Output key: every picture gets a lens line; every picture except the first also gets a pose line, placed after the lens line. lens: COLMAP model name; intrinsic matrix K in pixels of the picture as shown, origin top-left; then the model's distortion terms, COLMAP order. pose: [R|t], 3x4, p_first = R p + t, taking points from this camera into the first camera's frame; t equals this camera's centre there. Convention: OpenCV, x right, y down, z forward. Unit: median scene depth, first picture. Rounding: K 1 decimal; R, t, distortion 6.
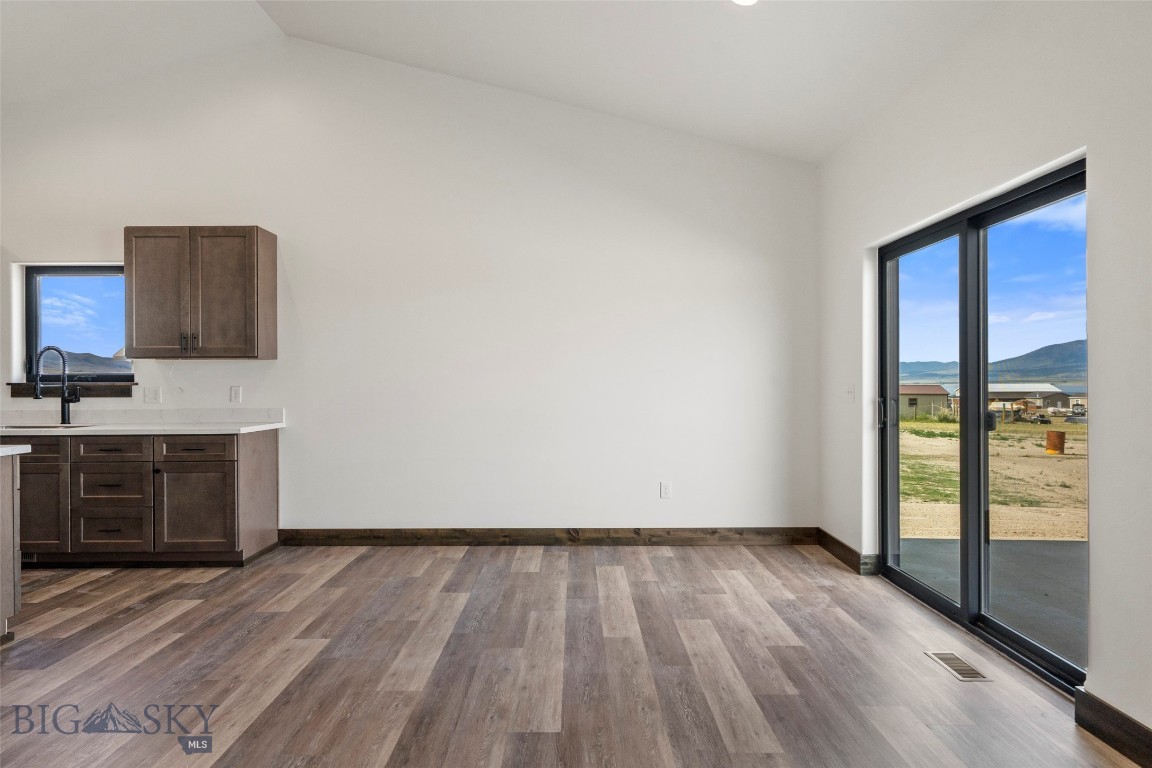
lens RADIAL K [[677.6, 0, 579.9], [0, 677.6, 381.1], [0, 0, 1]] dist [0.000045, 0.000206]
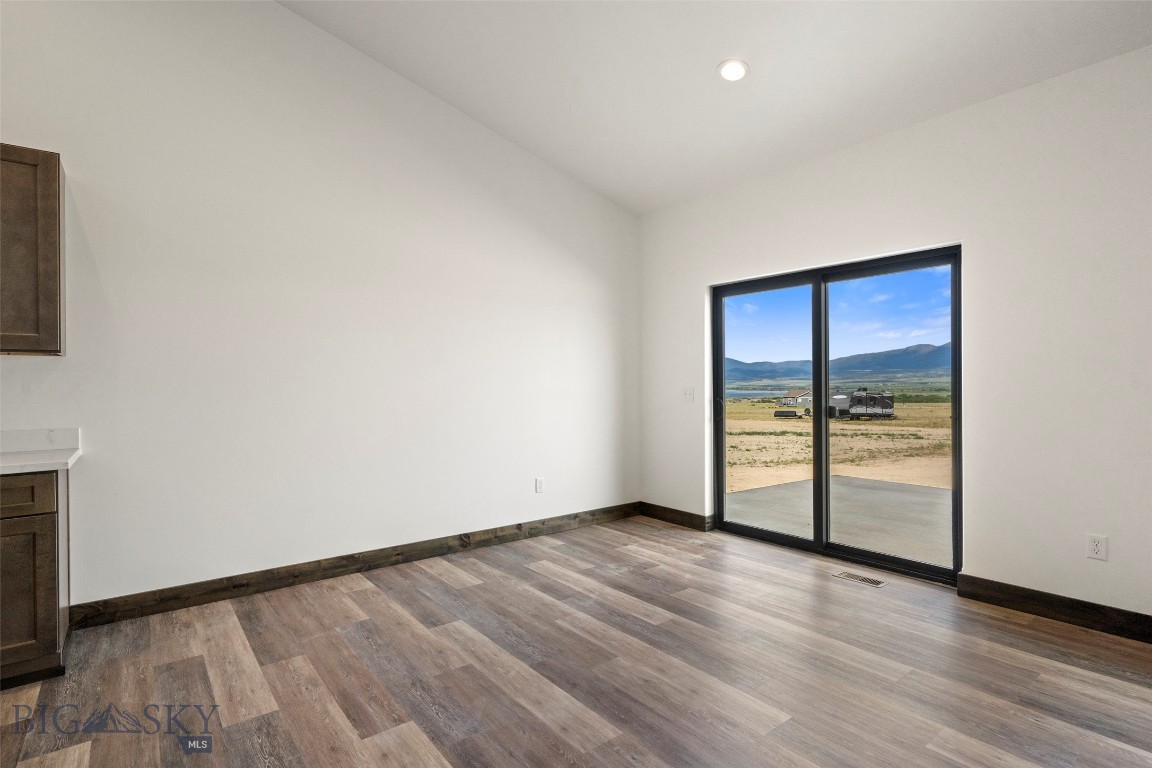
lens RADIAL K [[566.8, 0, 576.0], [0, 566.8, 384.0], [0, 0, 1]] dist [0.000445, 0.000009]
pose [[0.790125, -0.002138, 0.612942, -0.470402], [0.006211, 0.999971, -0.004517, 0.001967], [-0.612914, 0.007376, 0.790115, 0.286774]]
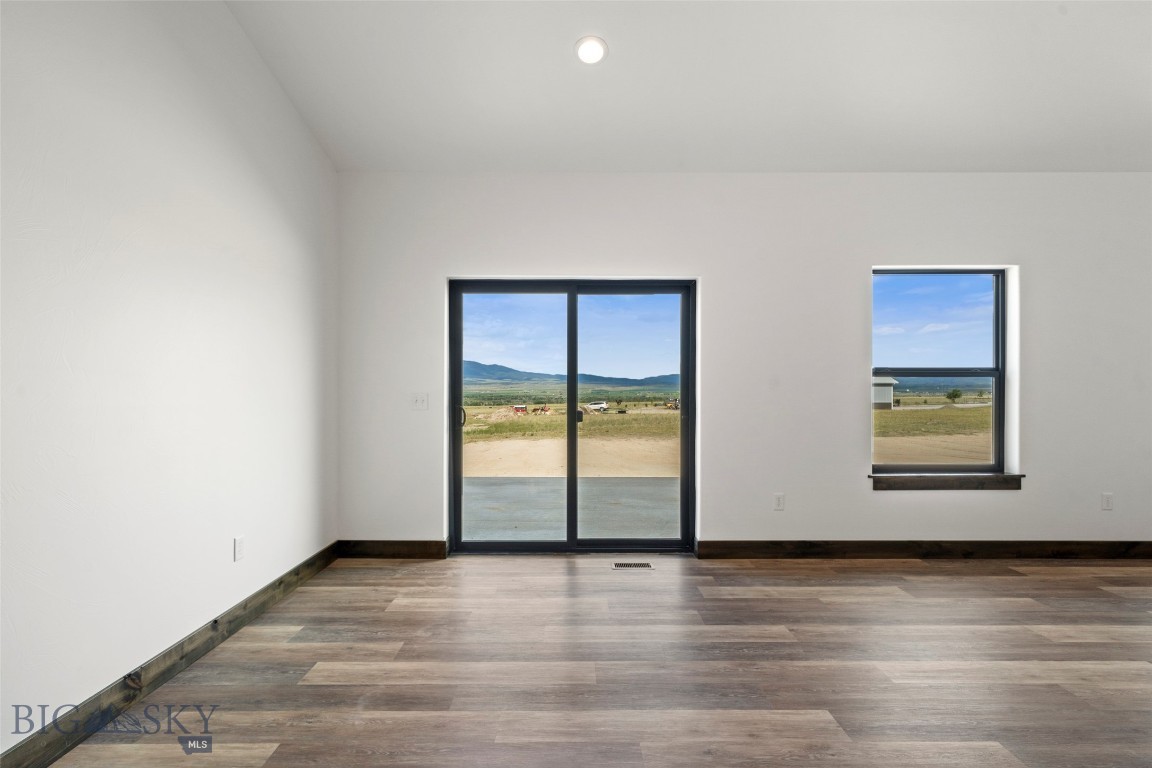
lens RADIAL K [[534.4, 0, 576.0], [0, 534.4, 384.0], [0, 0, 1]] dist [0.001079, 0.000269]
pose [[0.002775, 0.013201, 0.999909, -0.506653], [0.001884, 0.999911, -0.013207, 0.002383], [-0.999994, 0.001920, 0.002750, 0.791841]]
